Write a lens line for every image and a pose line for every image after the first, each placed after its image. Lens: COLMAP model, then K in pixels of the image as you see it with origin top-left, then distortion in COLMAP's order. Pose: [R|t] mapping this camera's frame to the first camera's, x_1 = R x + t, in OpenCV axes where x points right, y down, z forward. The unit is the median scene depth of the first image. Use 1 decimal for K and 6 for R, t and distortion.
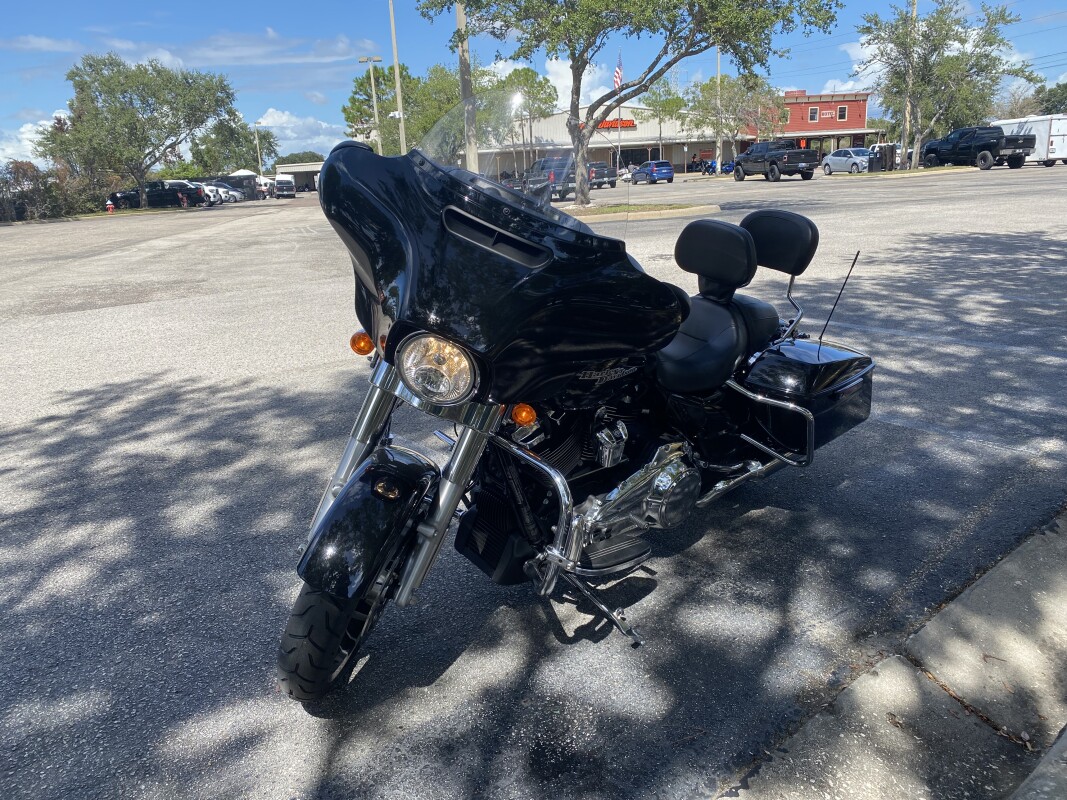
lens RADIAL K [[830.8, 0, 526.1], [0, 830.8, 398.6], [0, 0, 1]] dist [0.005722, -0.002416]
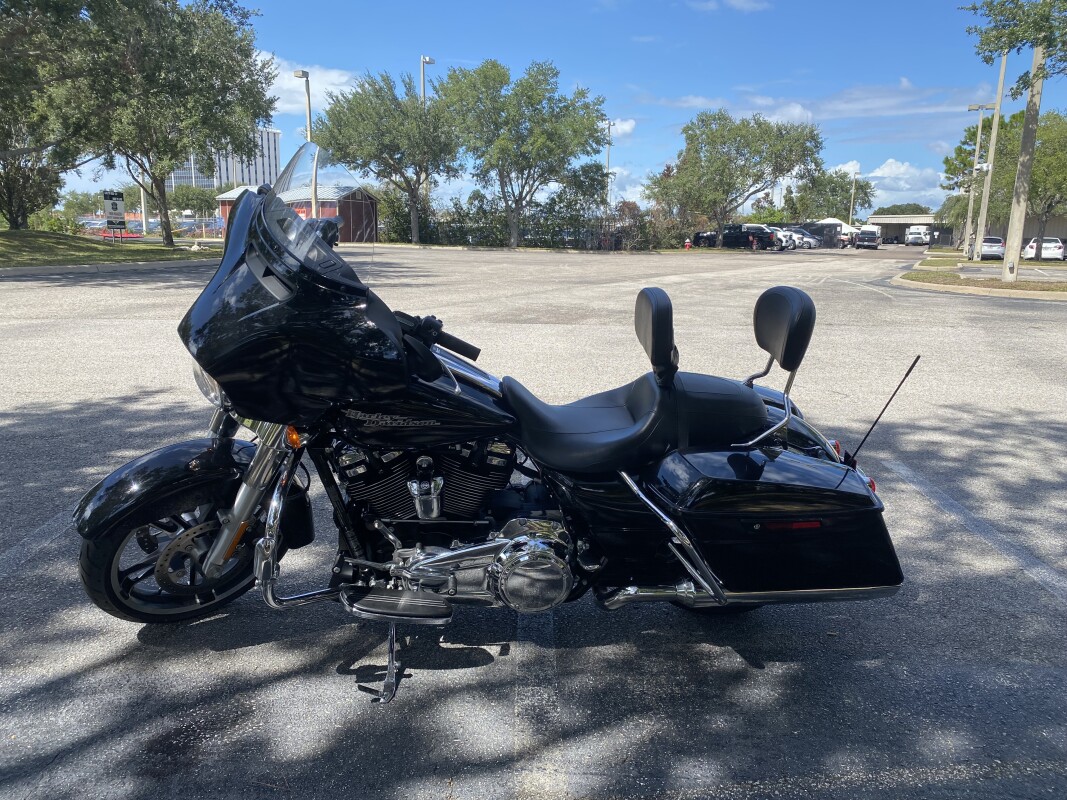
lens RADIAL K [[819.7, 0, 516.5], [0, 819.7, 400.3], [0, 0, 1]] dist [-0.001173, -0.011813]
pose [[0.766606, 0.187375, -0.614171, 0.038372], [-0.217025, 0.975798, 0.026811, -0.005215], [0.604330, 0.112737, 0.788718, 0.015155]]
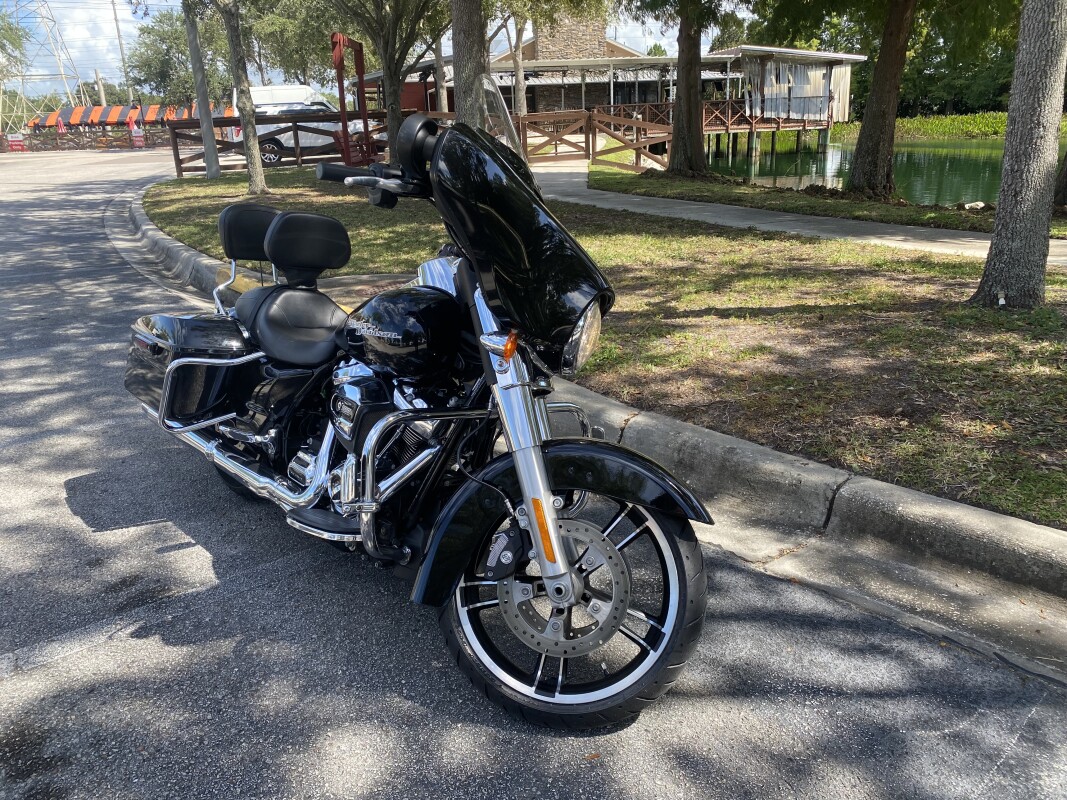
lens RADIAL K [[817.0, 0, 533.5], [0, 817.0, 400.0], [0, 0, 1]] dist [0.004499, -0.002179]
pose [[-0.004634, -0.271297, 0.962485, -0.047494], [0.292250, 0.920106, 0.260758, -0.010509], [-0.956331, 0.282495, 0.075022, 0.042039]]
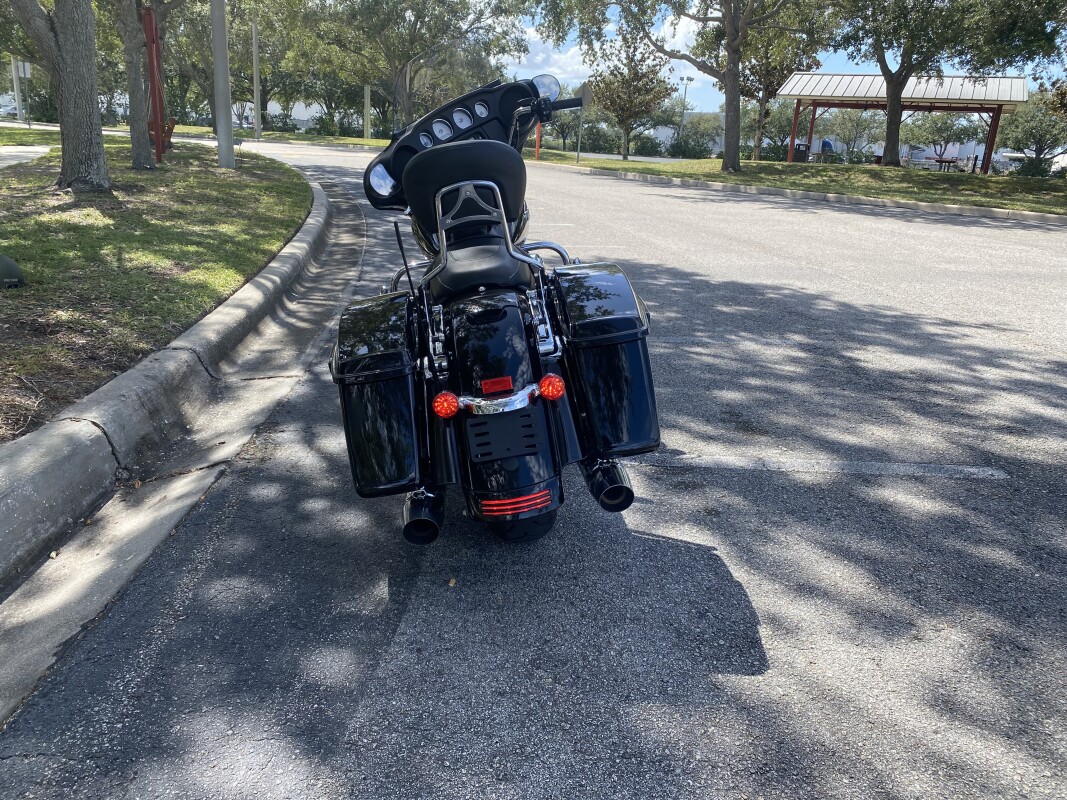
lens RADIAL K [[782.4, 0, 533.5], [0, 782.4, 400.0], [0, 0, 1]] dist [0.034410, -0.038536]
pose [[-0.614170, 0.256099, -0.746465, 0.050756], [-0.230799, 0.846237, 0.480224, -0.023145], [0.754670, 0.467222, -0.460625, 0.091274]]
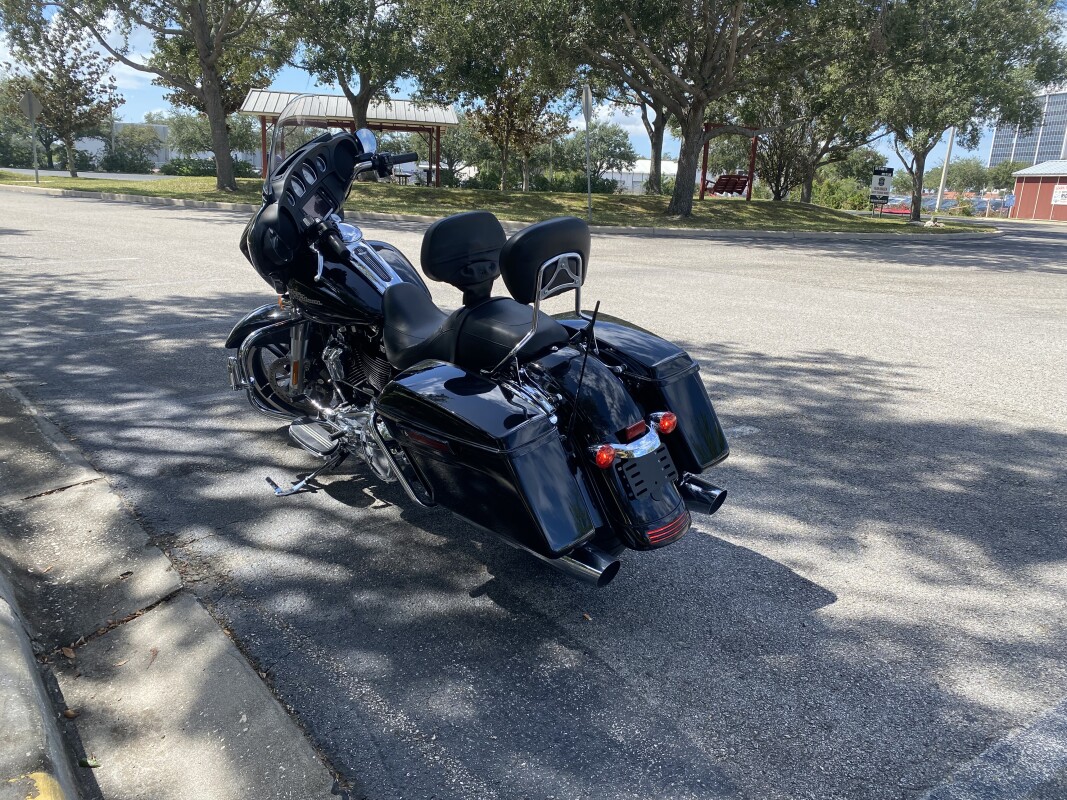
lens RADIAL K [[787.9, 0, 503.2], [0, 787.9, 406.0], [0, 0, 1]] dist [0.009302, 0.000003]
pose [[-0.047657, 0.312903, -0.948589, 0.064846], [-0.297748, 0.902045, 0.312509, -0.017575], [0.953454, 0.297333, 0.050178, 0.061848]]
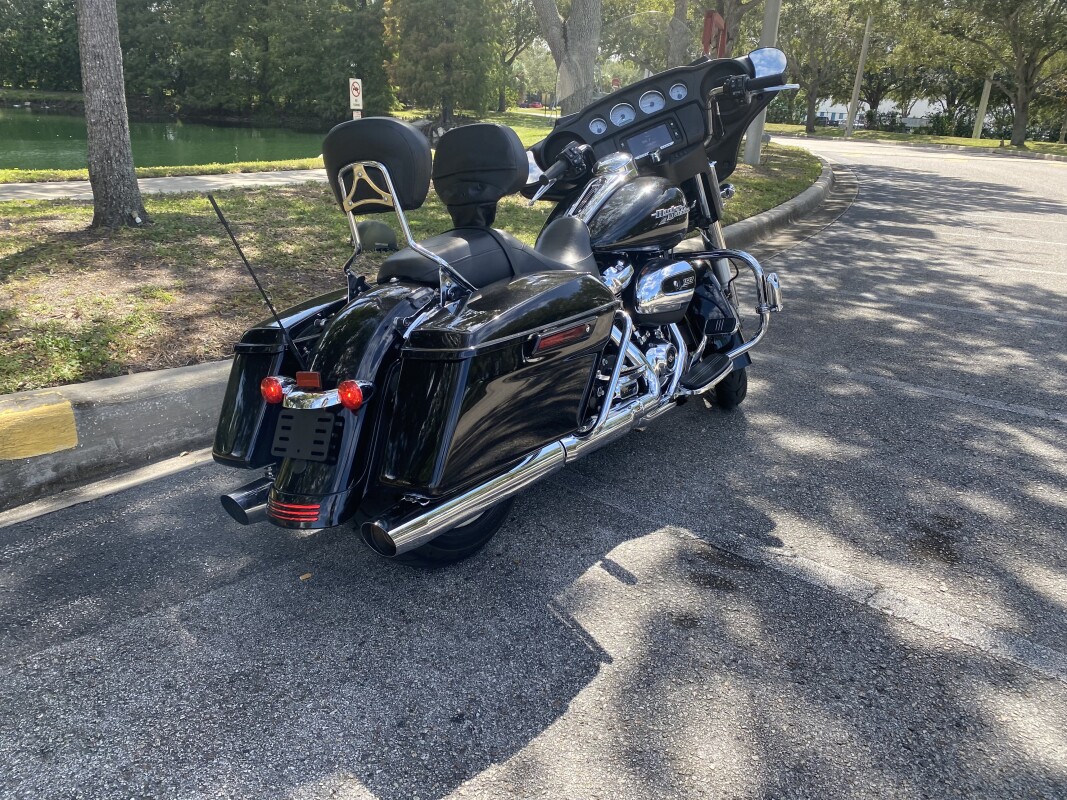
lens RADIAL K [[806.9, 0, 533.5], [0, 806.9, 400.0], [0, 0, 1]] dist [-0.001741, -0.003281]
pose [[-0.976837, 0.066680, -0.203332, 0.020525], [-0.064277, 0.814897, 0.576031, -0.025959], [0.204105, 0.575757, -0.791735, 0.103655]]
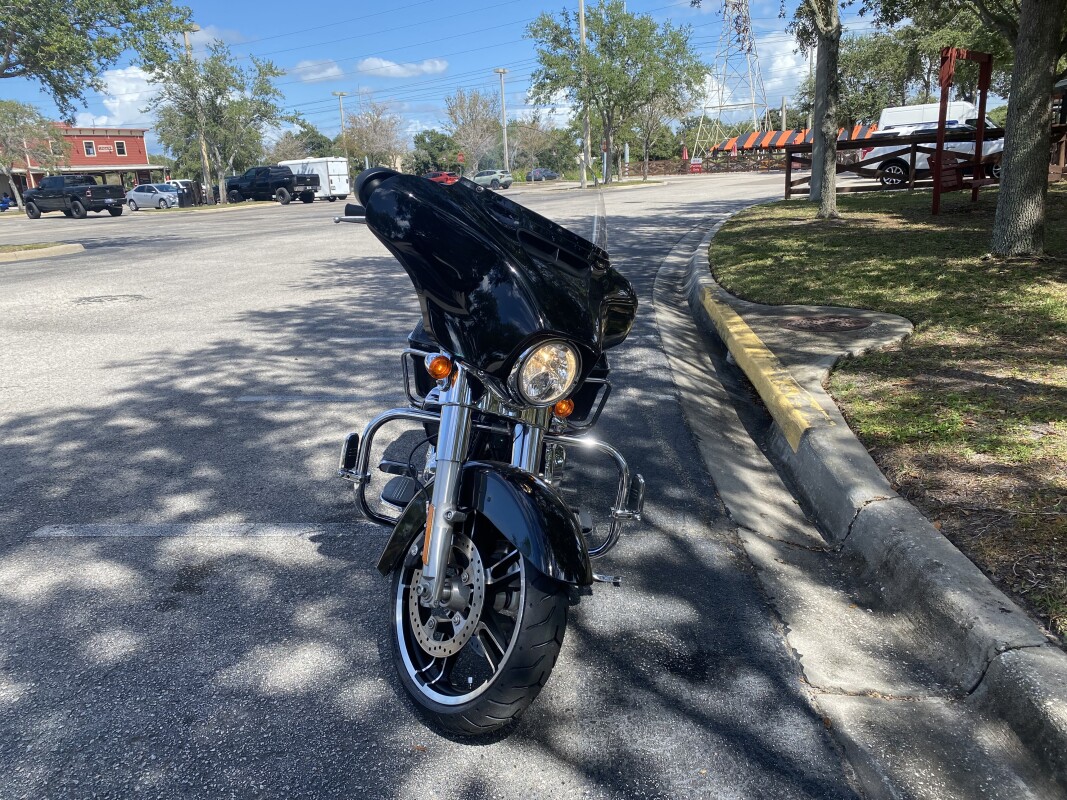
lens RADIAL K [[830.8, 0, 526.1], [0, 830.8, 398.6], [0, 0, 1]] dist [0.005722, -0.002416]
pose [[0.687522, -0.172358, 0.705412, -0.038015], [0.200982, 0.978640, 0.043233, -0.002329], [-0.697797, 0.112052, 0.707477, 0.010262]]
